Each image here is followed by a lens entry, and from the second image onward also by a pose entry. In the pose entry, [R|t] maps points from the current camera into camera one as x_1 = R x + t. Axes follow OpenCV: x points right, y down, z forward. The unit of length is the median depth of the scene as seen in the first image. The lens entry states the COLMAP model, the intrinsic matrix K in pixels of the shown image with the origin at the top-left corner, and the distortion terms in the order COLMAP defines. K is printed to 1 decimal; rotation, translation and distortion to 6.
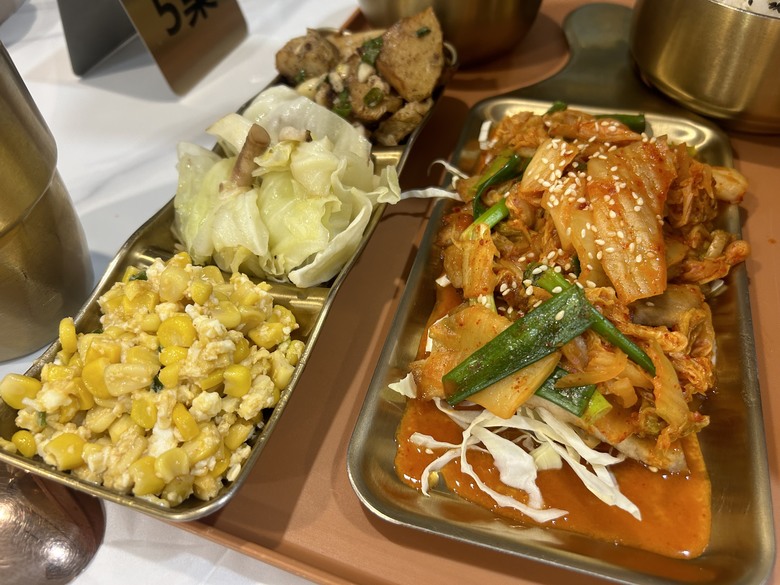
lens RADIAL K [[575.5, 0, 359.4], [0, 575.5, 292.0], [0, 0, 1]] dist [-0.098733, -0.001958]
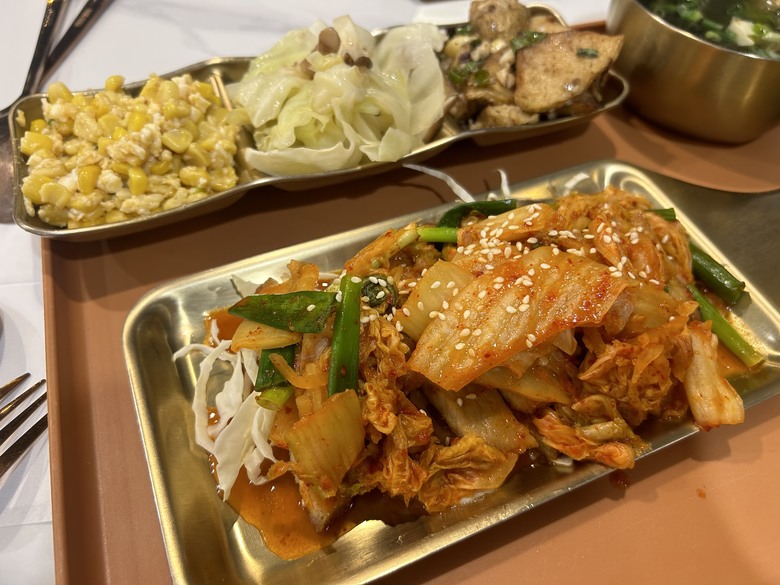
lens RADIAL K [[575.5, 0, 359.4], [0, 575.5, 292.0], [0, 0, 1]] dist [-0.098733, -0.001958]
pose [[0.664410, 0.660649, -0.349432, 0.639574], [-0.620751, 0.748191, 0.234262, -0.233447], [0.416207, 0.061264, 0.907204, 0.099578]]
